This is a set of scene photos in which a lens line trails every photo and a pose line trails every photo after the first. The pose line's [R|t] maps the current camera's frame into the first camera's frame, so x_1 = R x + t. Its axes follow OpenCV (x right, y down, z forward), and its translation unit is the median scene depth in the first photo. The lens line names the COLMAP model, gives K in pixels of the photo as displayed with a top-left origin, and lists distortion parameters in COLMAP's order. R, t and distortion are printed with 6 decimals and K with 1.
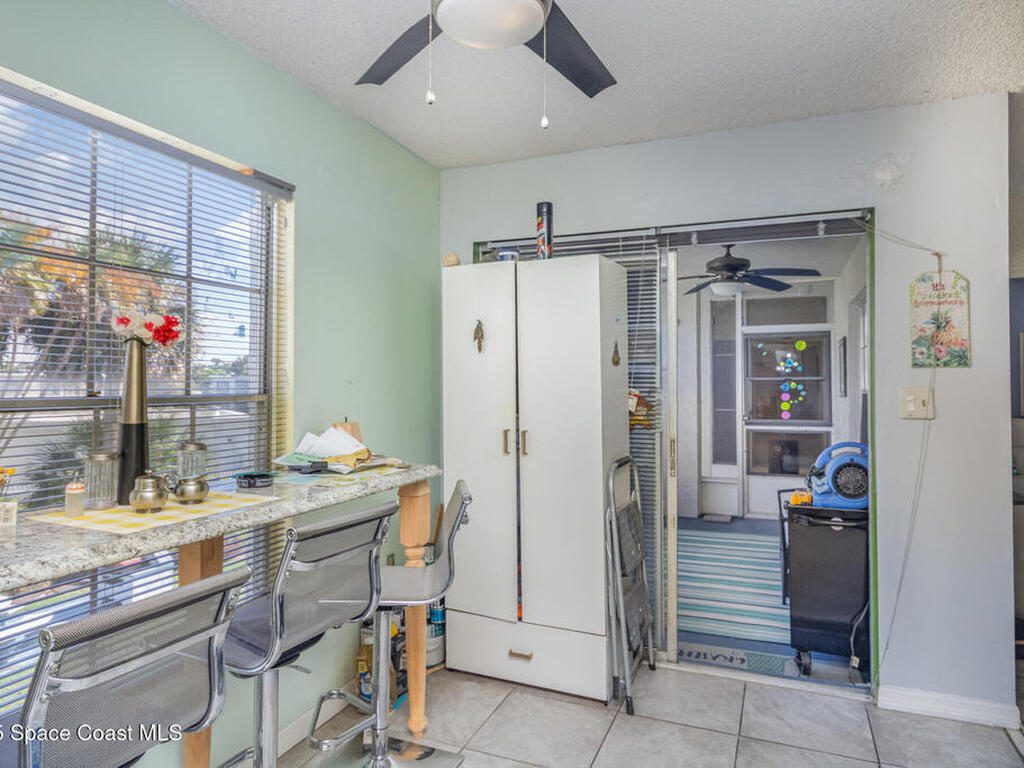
lens RADIAL K [[658.0, 0, 518.2], [0, 658.0, 387.0], [0, 0, 1]] dist [-0.000314, 0.003713]
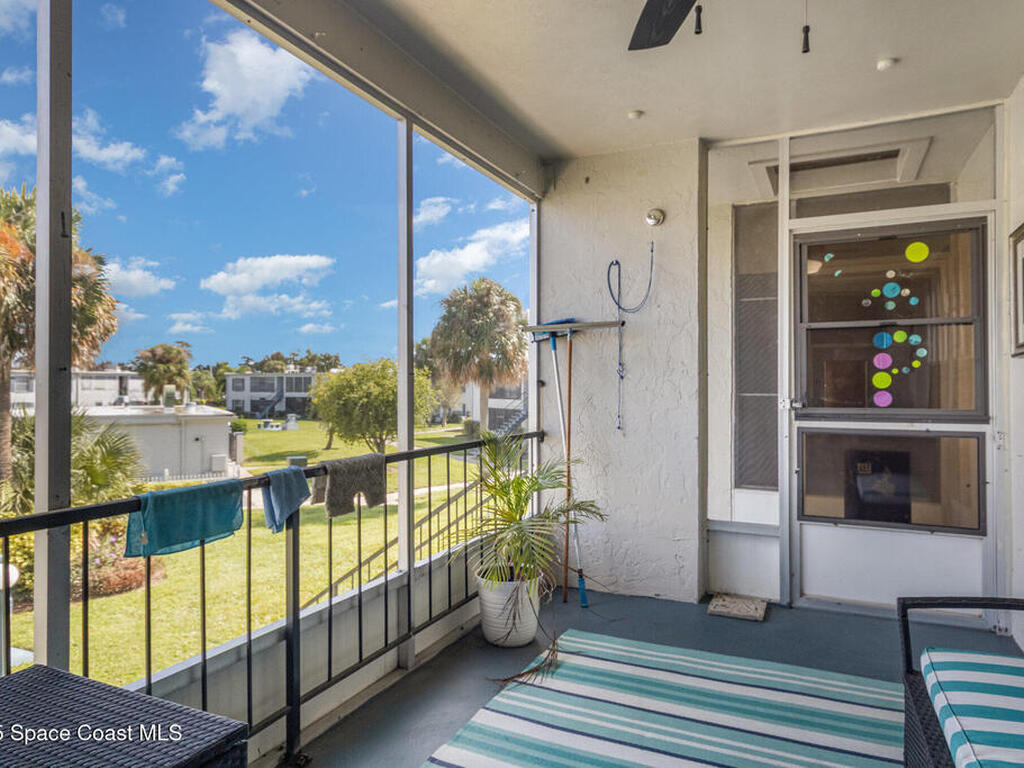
lens RADIAL K [[661.4, 0, 512.4], [0, 661.4, 401.7], [0, 0, 1]] dist [0.000560, 0.000950]
pose [[0.998479, -0.001807, -0.055098, 0.160850], [0.003254, 0.999652, 0.026177, 0.030839], [0.055032, -0.026316, 0.998138, 0.495824]]
